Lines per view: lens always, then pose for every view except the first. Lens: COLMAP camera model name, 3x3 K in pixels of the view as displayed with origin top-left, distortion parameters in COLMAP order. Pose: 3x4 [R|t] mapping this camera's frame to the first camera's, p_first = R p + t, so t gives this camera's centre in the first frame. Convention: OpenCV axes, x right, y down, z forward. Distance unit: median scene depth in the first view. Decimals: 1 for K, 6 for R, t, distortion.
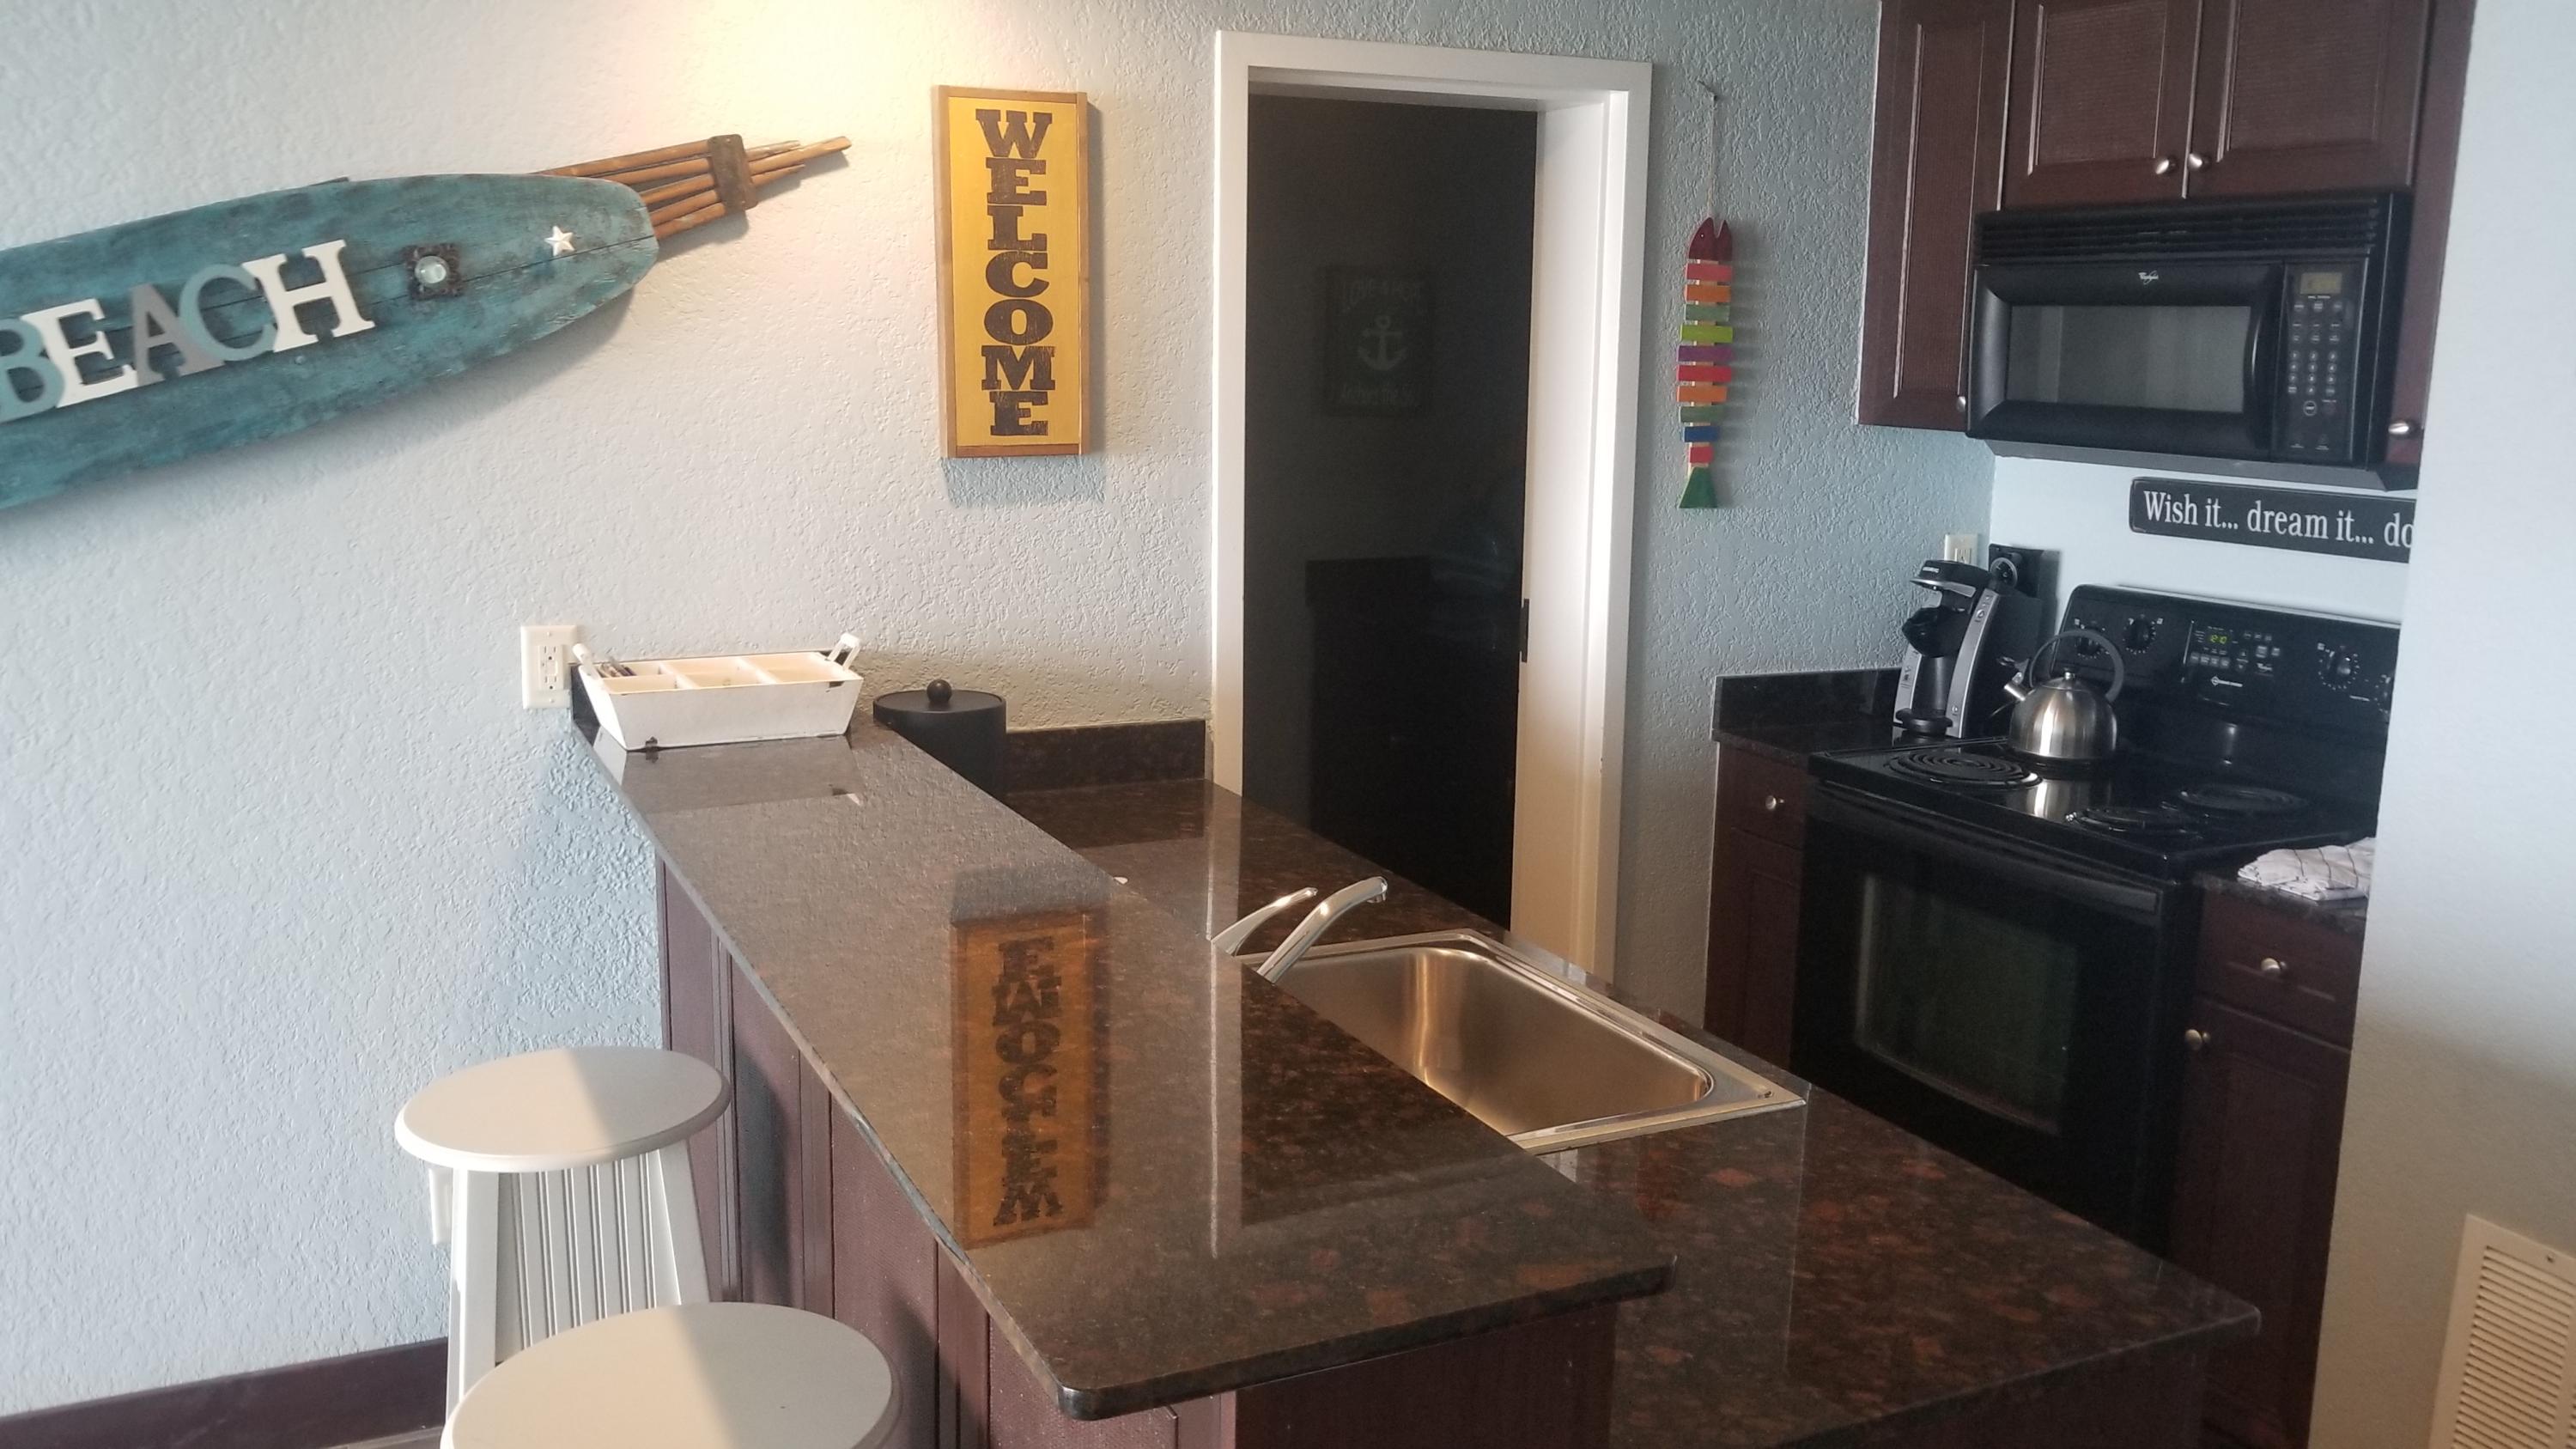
lens RADIAL K [[2050.8, 0, 1294.4], [0, 2050.8, 711.9], [0, 0, 1]] dist [-0.006014, -0.011825]
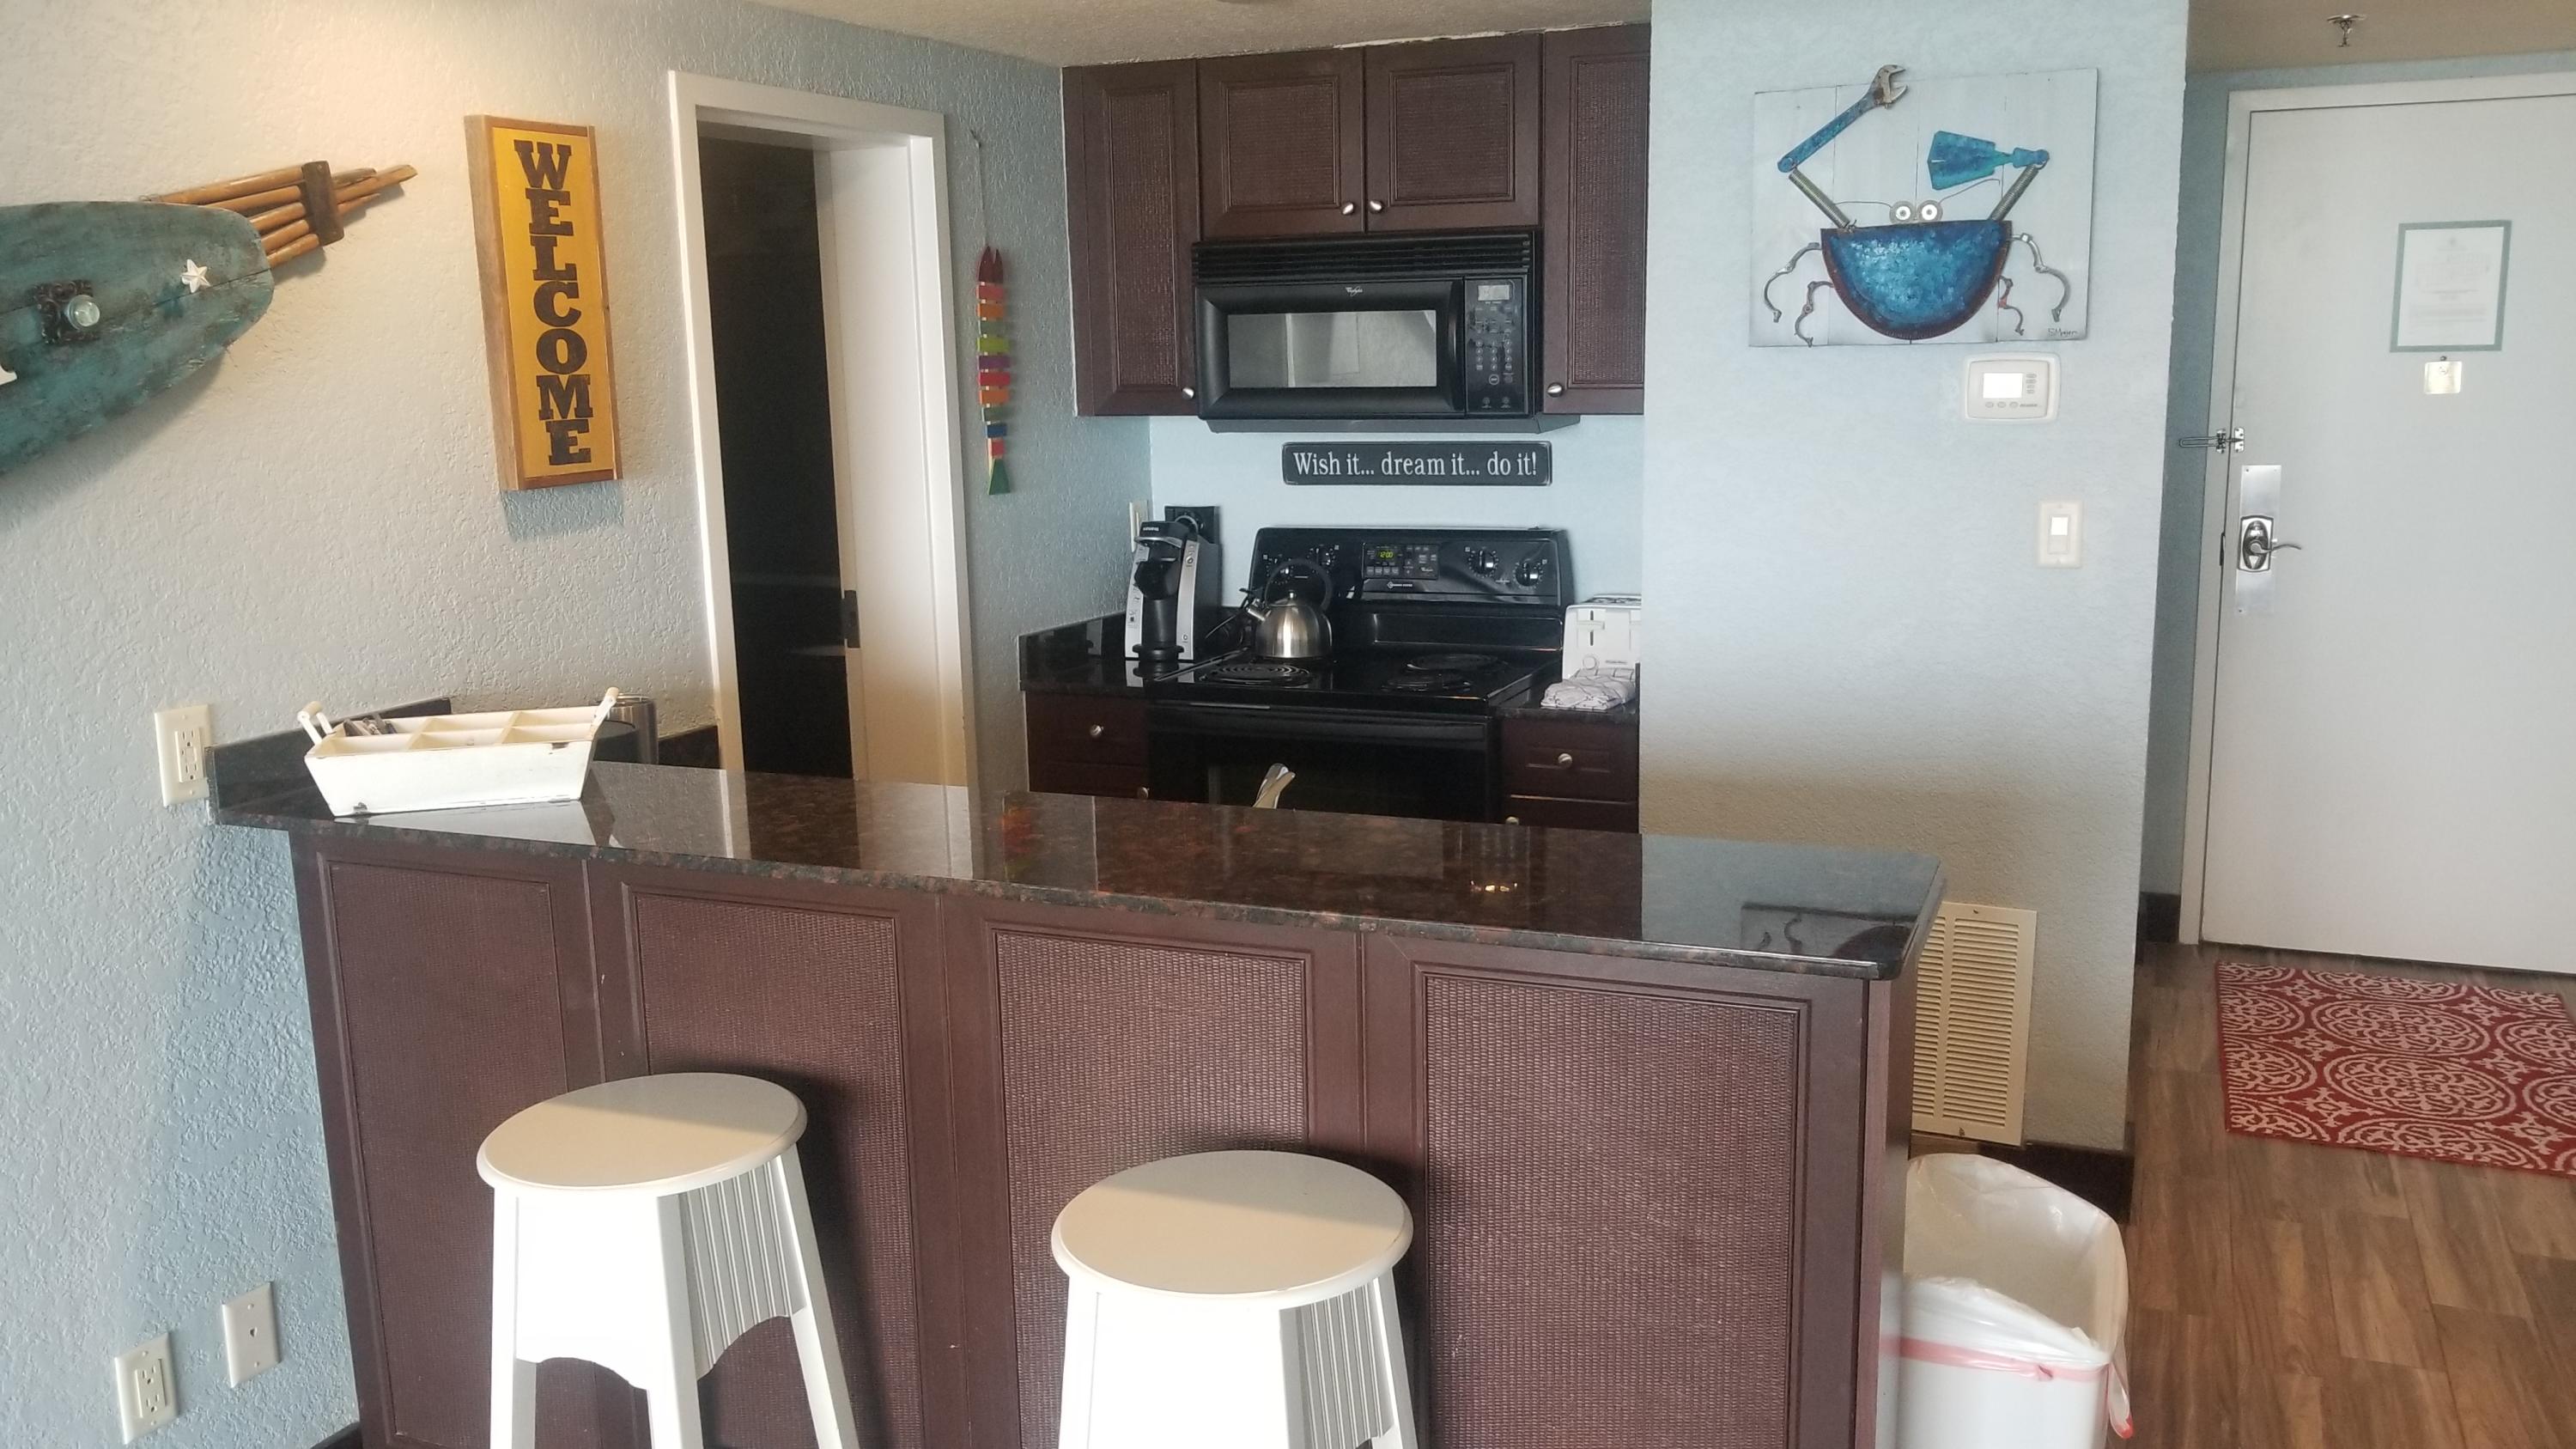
lens RADIAL K [[2037.4, 0, 1288.0], [0, 2037.4, 724.5], [0, 0, 1]] dist [-0.009724, -0.012954]
pose [[0.744729, -0.152241, 0.649770, -0.547385], [0.153545, 0.986600, 0.055175, -0.009544], [-0.649463, 0.058678, 0.758126, 0.020744]]
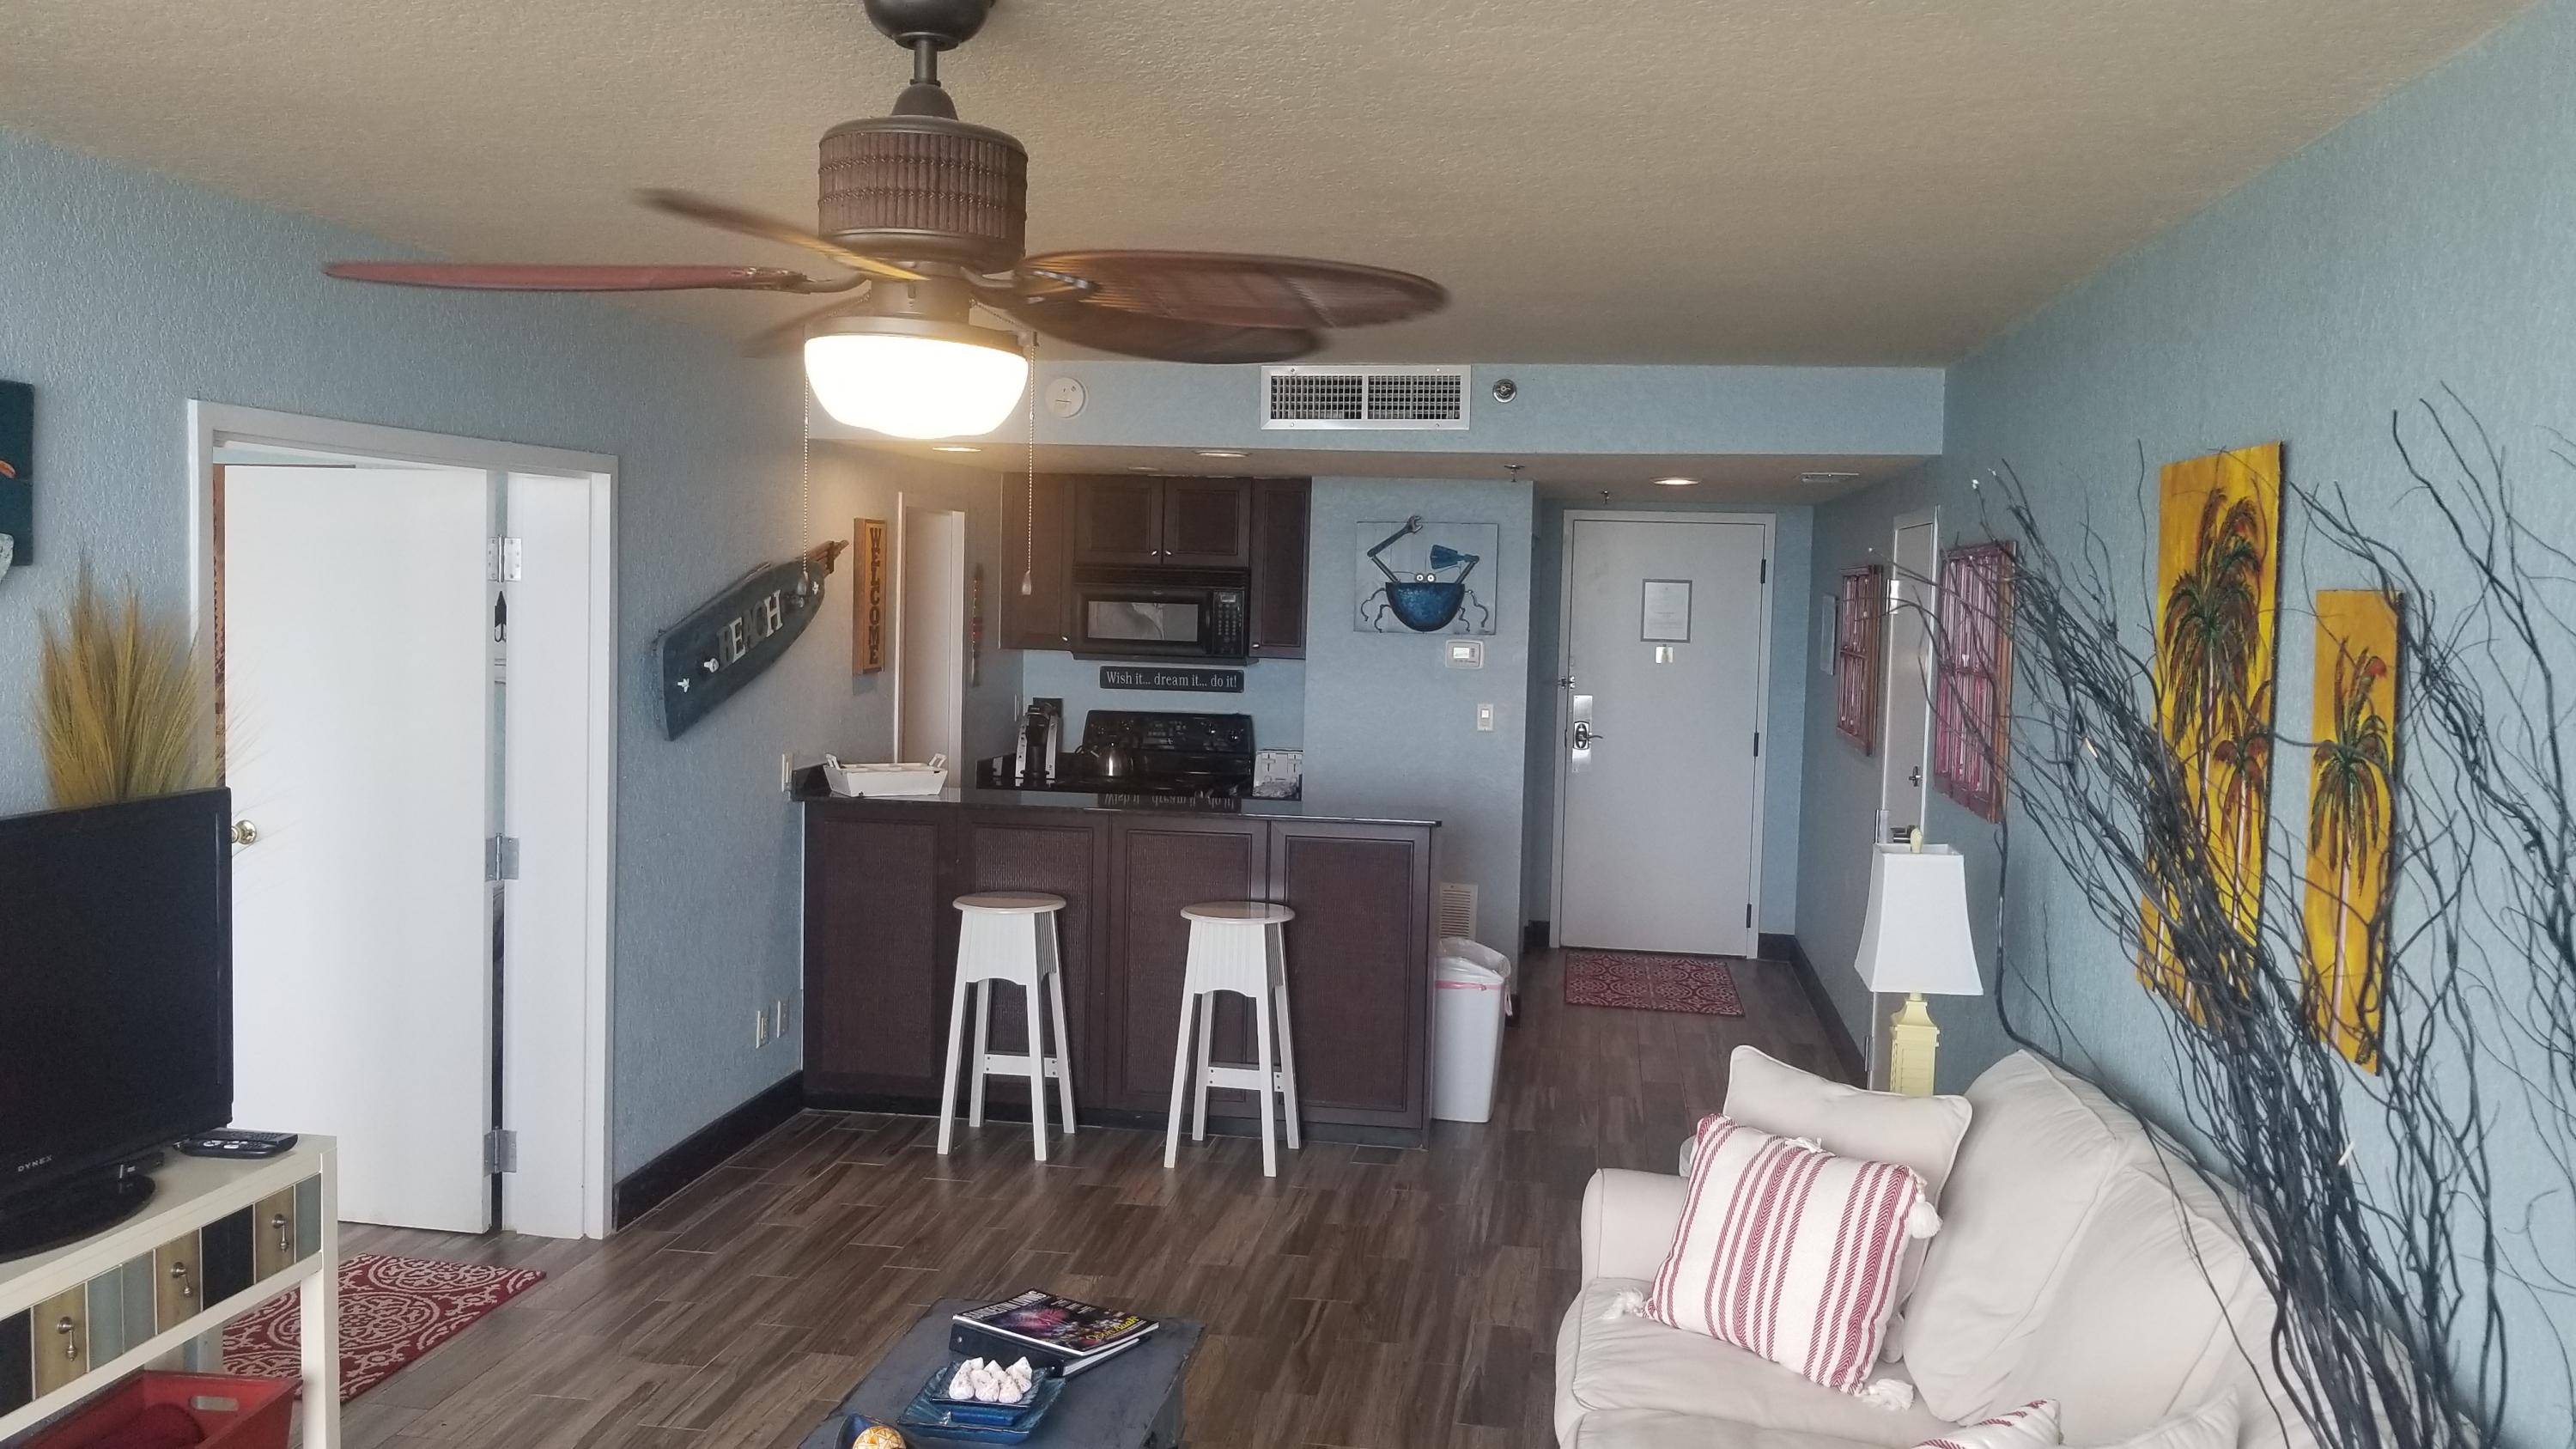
lens RADIAL K [[2050.8, 0, 1294.4], [0, 2050.8, 711.9], [0, 0, 1]] dist [-0.006014, -0.011825]
pose [[0.547678, -0.053106, 0.835002, -1.828681], [0.134952, 0.990524, -0.025518, 0.042296], [-0.825734, 0.126661, 0.549654, -0.662896]]
